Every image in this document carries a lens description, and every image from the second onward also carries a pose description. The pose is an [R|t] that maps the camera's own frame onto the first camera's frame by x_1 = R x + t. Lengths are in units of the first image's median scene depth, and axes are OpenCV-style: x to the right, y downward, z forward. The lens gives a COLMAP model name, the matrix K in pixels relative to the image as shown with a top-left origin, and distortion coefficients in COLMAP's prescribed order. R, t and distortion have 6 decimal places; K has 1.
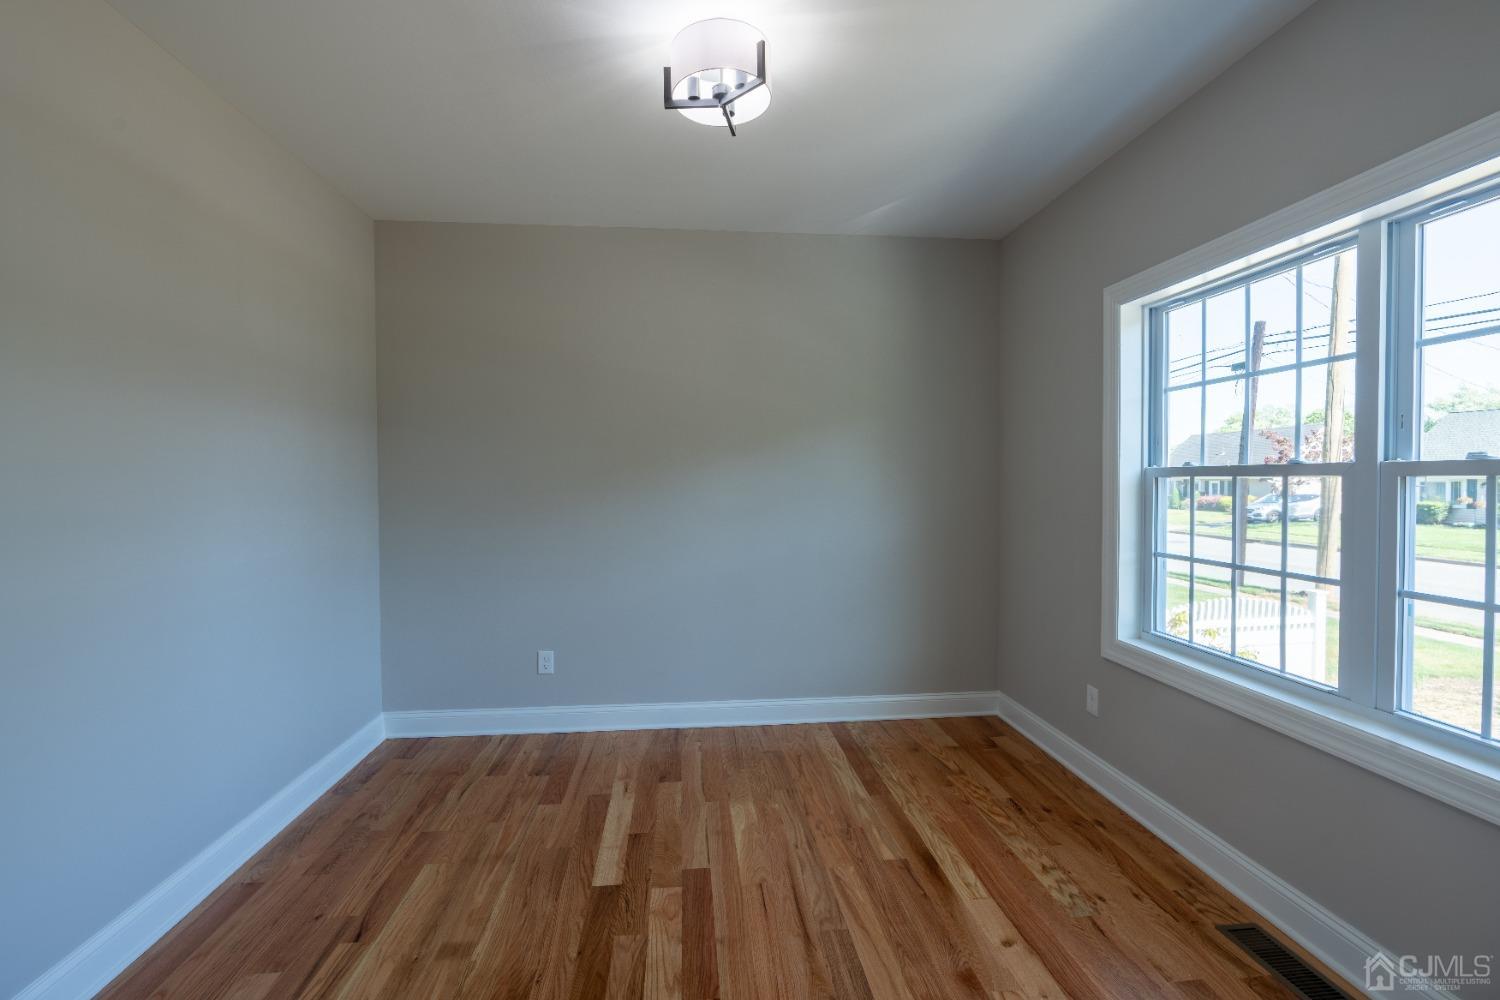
lens RADIAL K [[691.5, 0, 750.4], [0, 691.5, 497.1], [0, 0, 1]] dist [-0.009556, 0.009522]
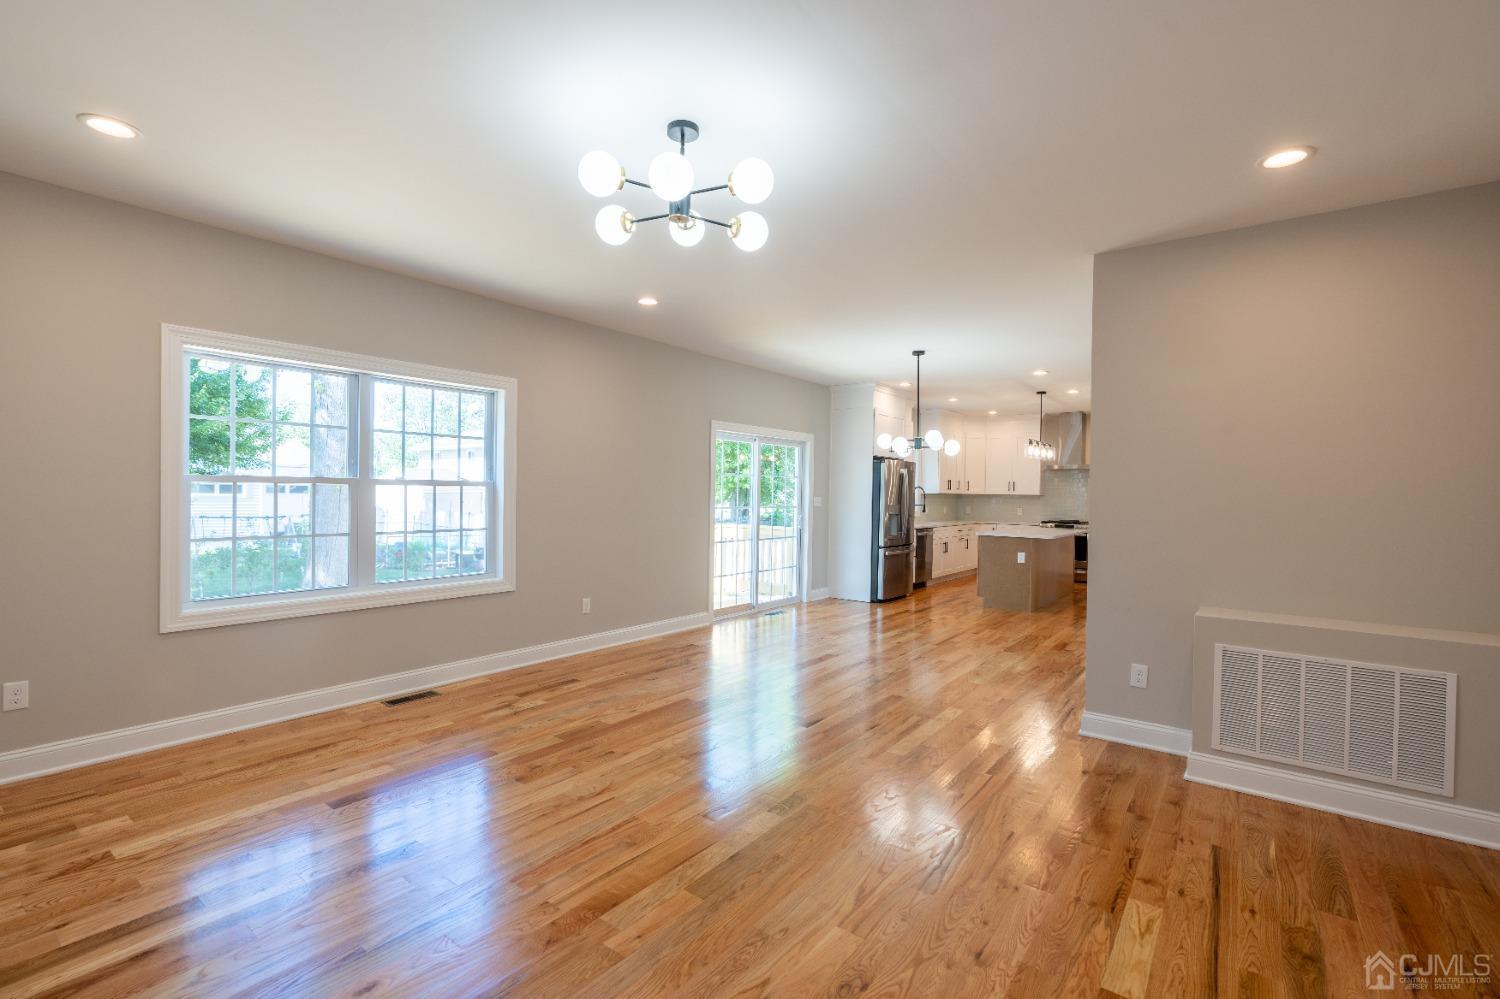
lens RADIAL K [[691.5, 0, 750.4], [0, 691.5, 496.6], [0, 0, 1]] dist [-0.009556, 0.009522]
pose [[-0.747325, -0.009398, 0.664392, -1.069588], [0.008035, 0.999699, 0.023179, -0.023073], [-0.664410, 0.022661, -0.747024, 1.268147]]
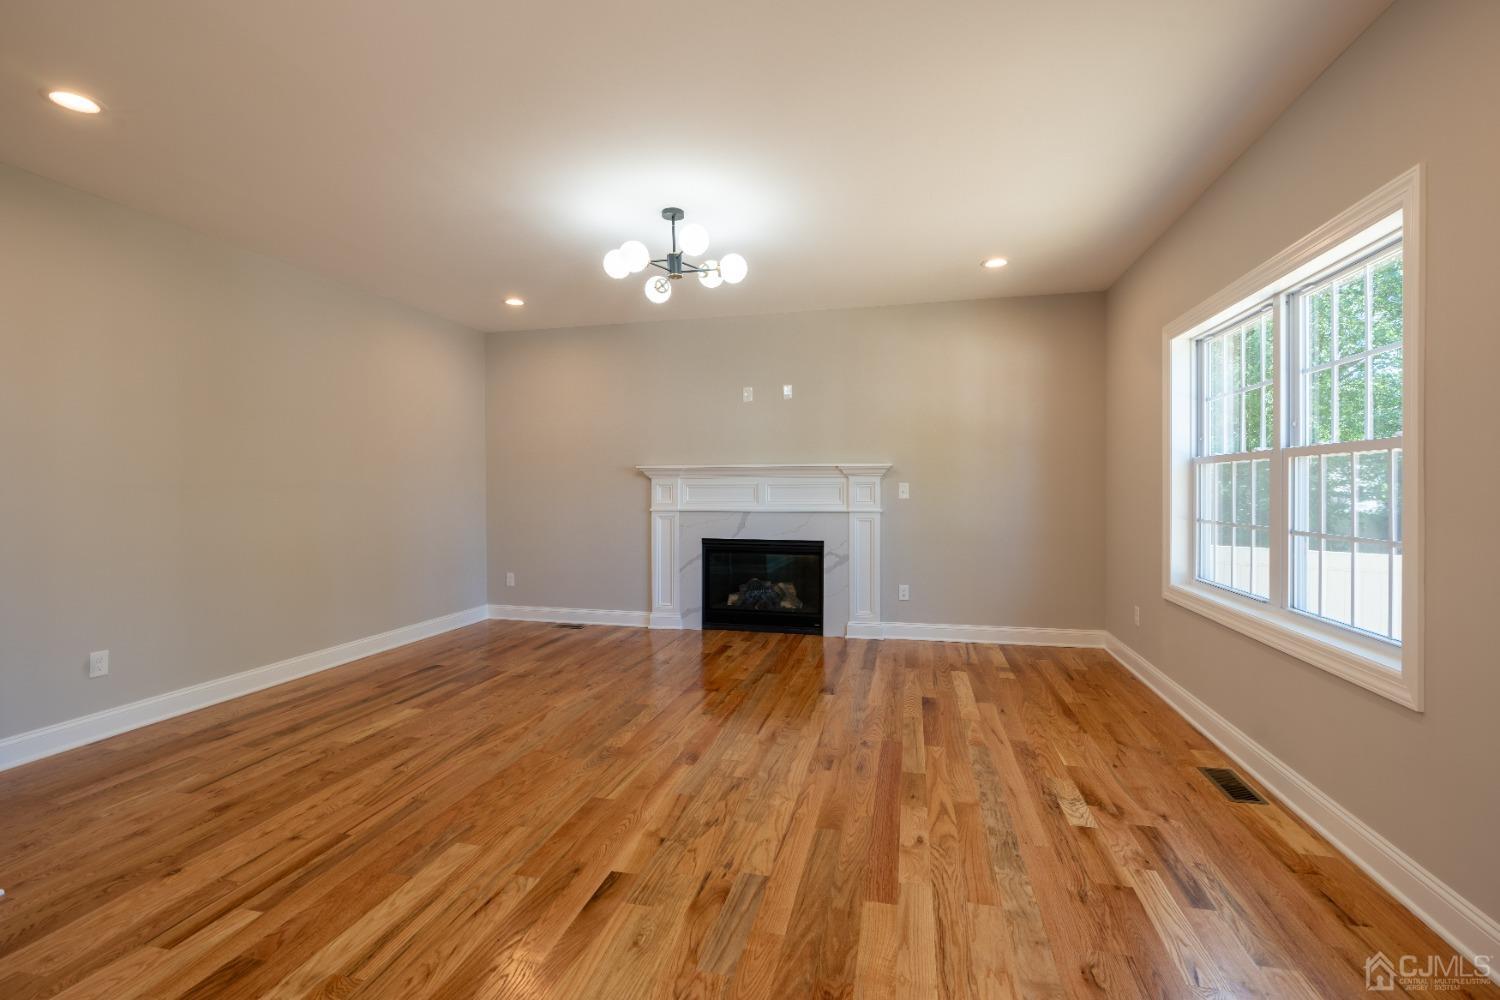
lens RADIAL K [[675.5, 0, 745.8], [0, 675.5, 495.0], [0, 0, 1]] dist [0.000967, 0.000362]
pose [[0.946377, 0.005049, -0.323024, 0.171700], [-0.009566, 0.999877, -0.012398, 0.056118], [0.322921, 0.014823, 0.946310, -0.544789]]
